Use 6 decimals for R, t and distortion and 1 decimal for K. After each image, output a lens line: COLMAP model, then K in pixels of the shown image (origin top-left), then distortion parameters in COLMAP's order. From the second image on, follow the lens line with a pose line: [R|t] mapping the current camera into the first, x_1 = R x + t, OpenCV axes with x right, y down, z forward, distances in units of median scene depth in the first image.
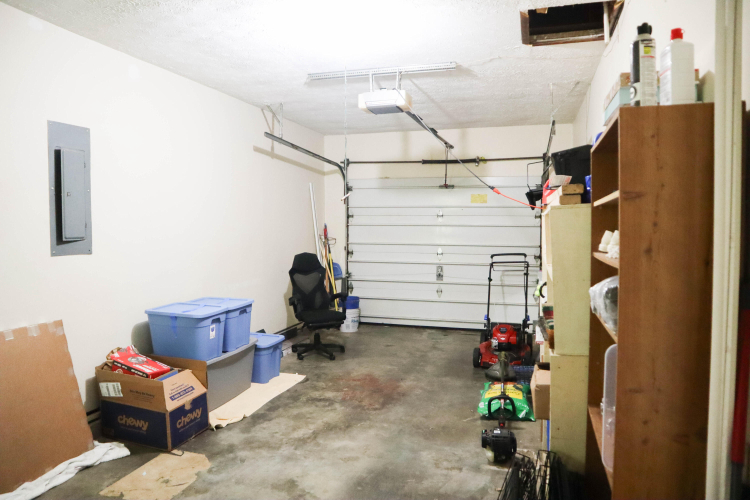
lens RADIAL K [[517.0, 0, 374.6], [0, 517.0, 253.7], [0, 0, 1]] dist [-0.140299, 0.098004]
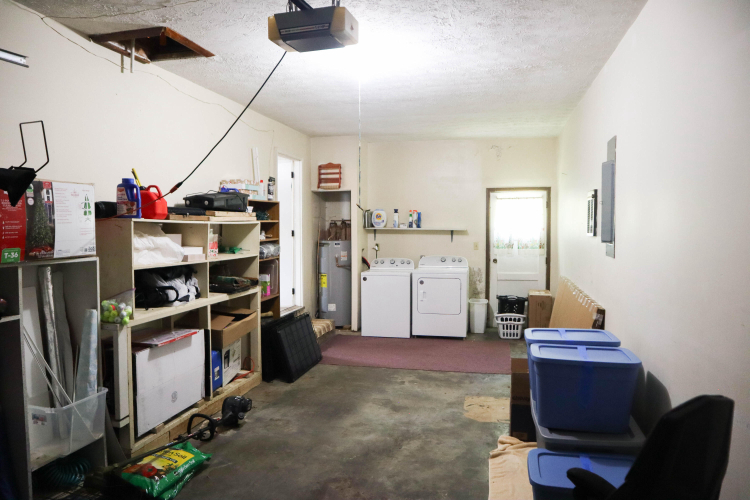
lens RADIAL K [[517.0, 0, 374.6], [0, 517.0, 253.7], [0, 0, 1]] dist [-0.140299, 0.098004]
pose [[-0.997972, 0.005810, -0.063392, -0.010557], [-0.001421, 0.993546, 0.113420, -0.104095], [0.063642, 0.113280, -0.991523, 1.645704]]
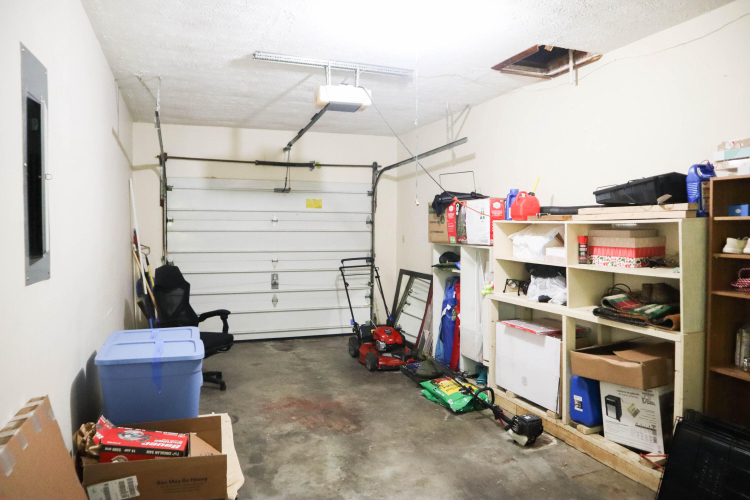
lens RADIAL K [[517.0, 0, 374.6], [0, 517.0, 253.7], [0, 0, 1]] dist [-0.140299, 0.098004]
pose [[0.790941, -0.026390, 0.611323, -0.514030], [0.031569, 0.999499, 0.002303, -0.015812], [-0.611078, 0.017477, 0.791378, 0.237358]]
